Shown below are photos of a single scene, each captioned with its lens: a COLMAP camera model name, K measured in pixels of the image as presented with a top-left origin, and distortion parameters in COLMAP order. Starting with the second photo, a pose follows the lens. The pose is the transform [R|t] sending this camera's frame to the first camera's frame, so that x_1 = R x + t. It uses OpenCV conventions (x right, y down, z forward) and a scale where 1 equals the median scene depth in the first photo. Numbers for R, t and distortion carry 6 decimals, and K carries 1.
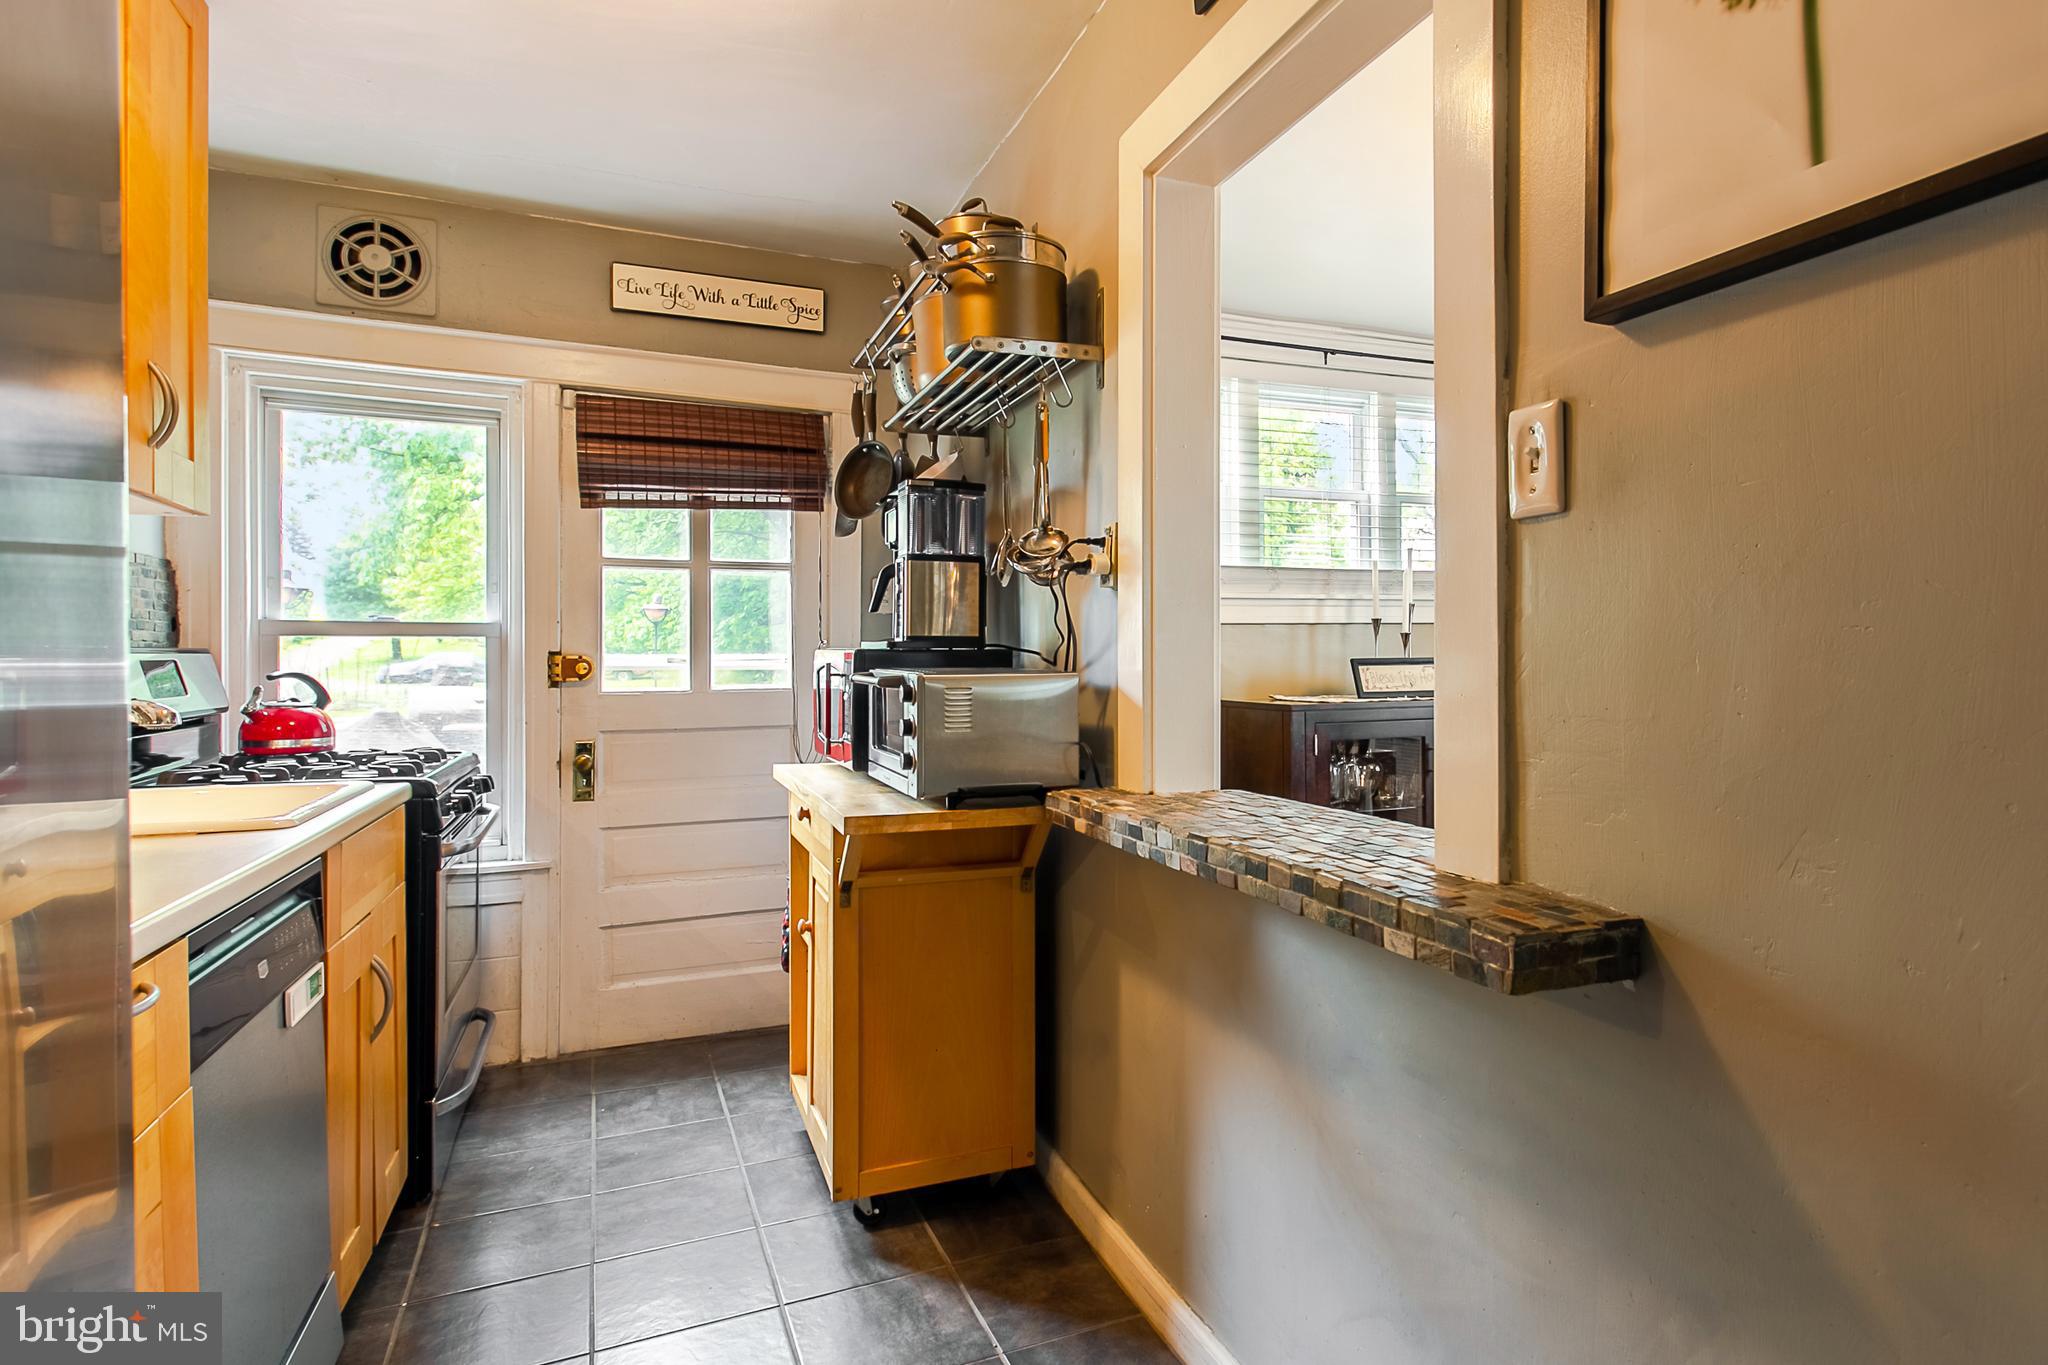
lens RADIAL K [[1044.4, 0, 1247.3], [0, 1044.4, 662.2], [0, 0, 1]] dist [-0.001625, 0.000278]
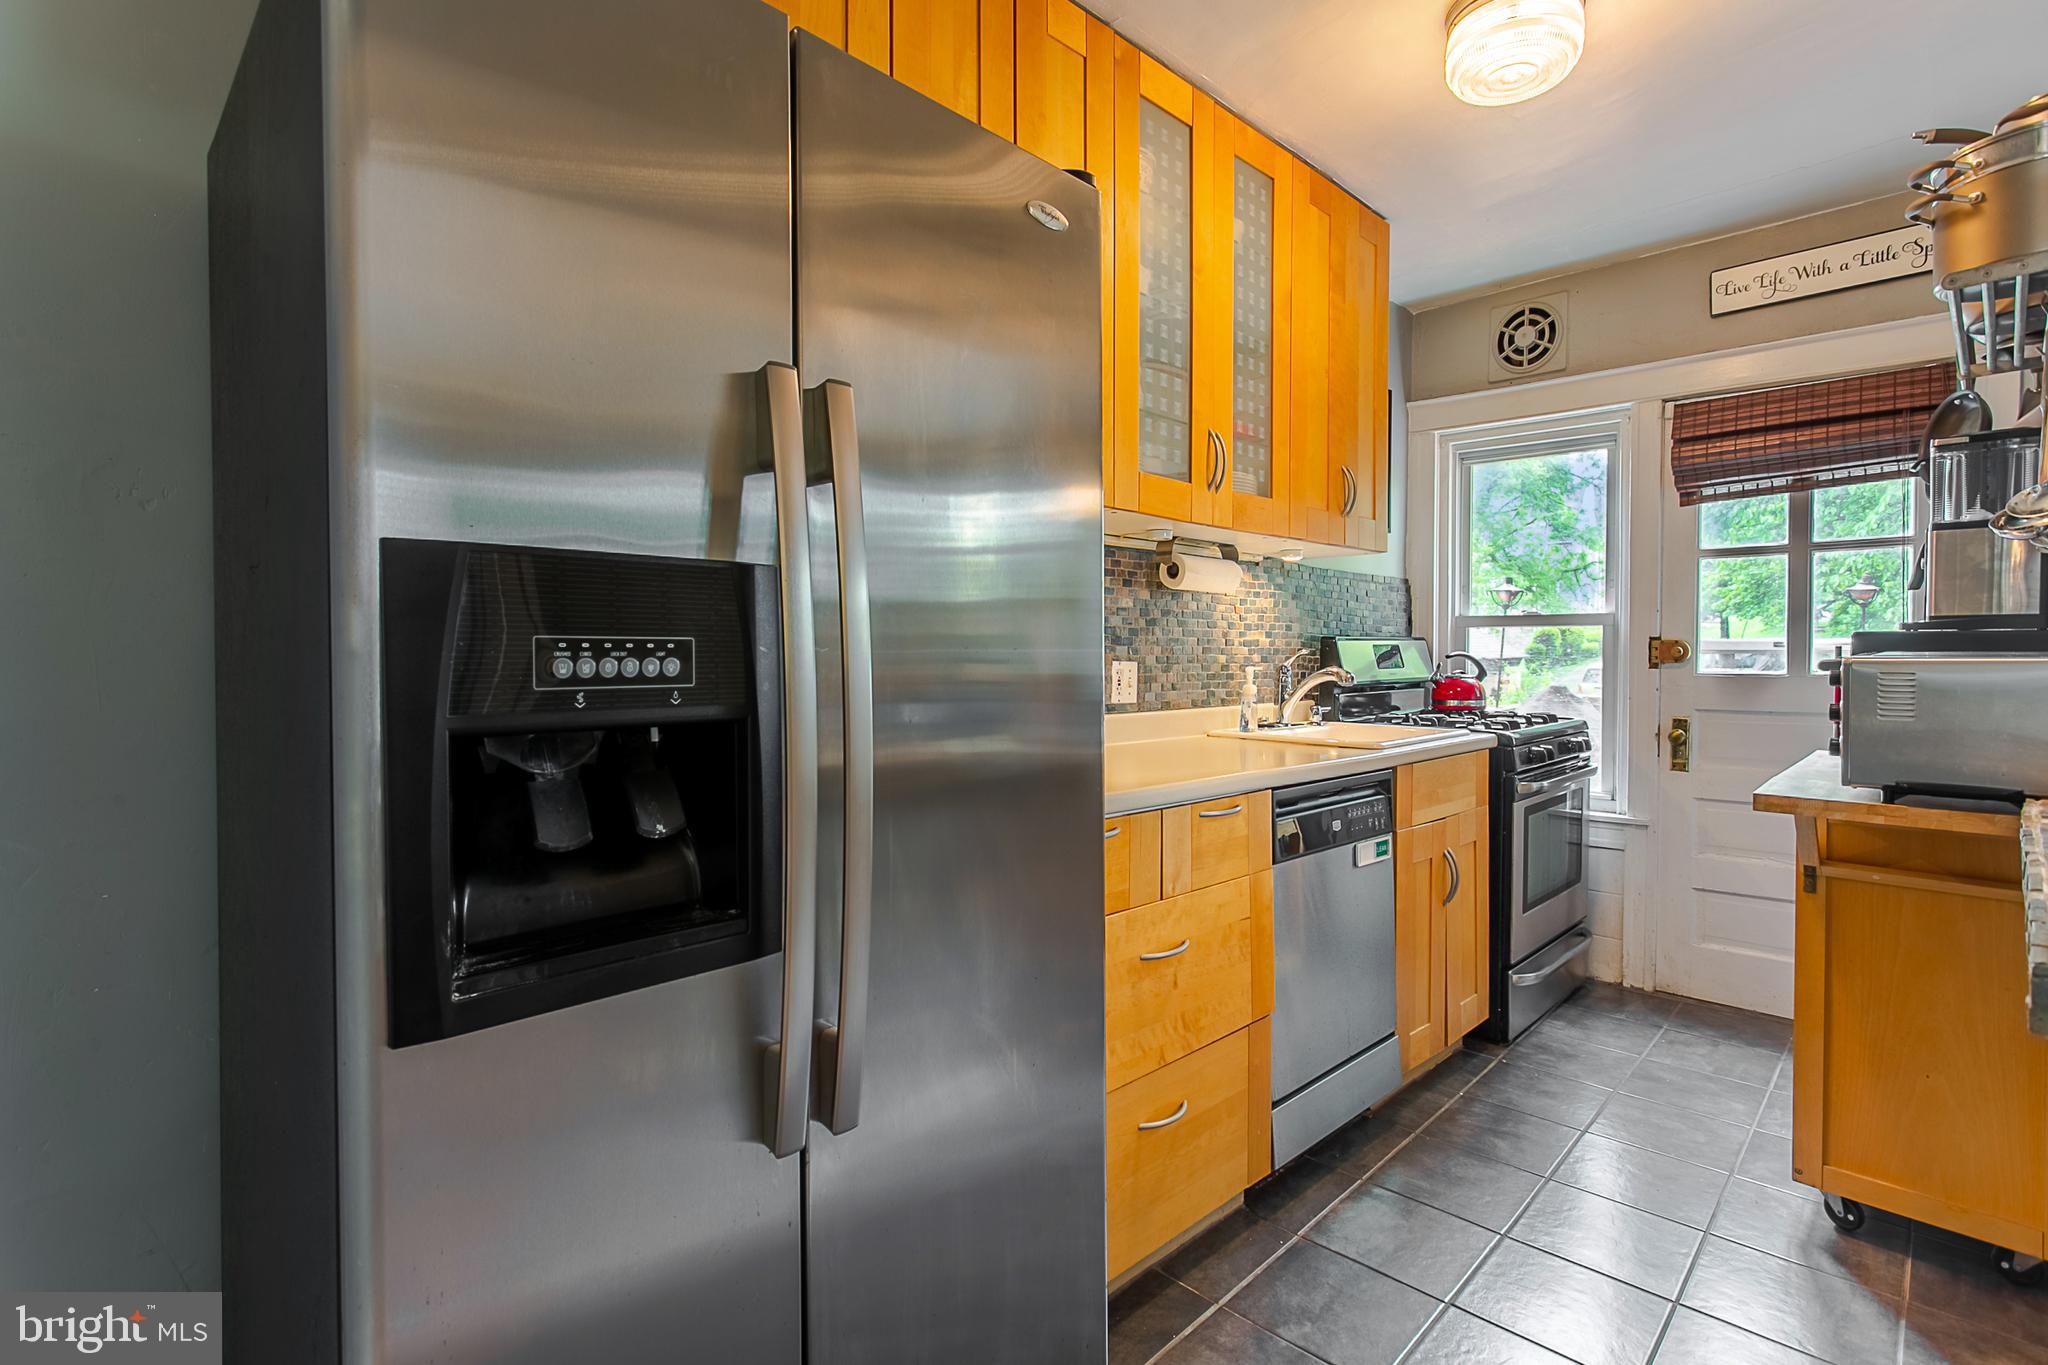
lens RADIAL K [[983.5, 0, 1029.1], [0, 983.5, 675.9], [0, 0, 1]] dist [-0.002593, -0.000264]
pose [[0.341064, 0.027618, -0.939634, 0.118474], [0.000184, 0.999566, 0.029446, 0.000826], [0.940040, -0.010216, 0.340911, -0.006742]]
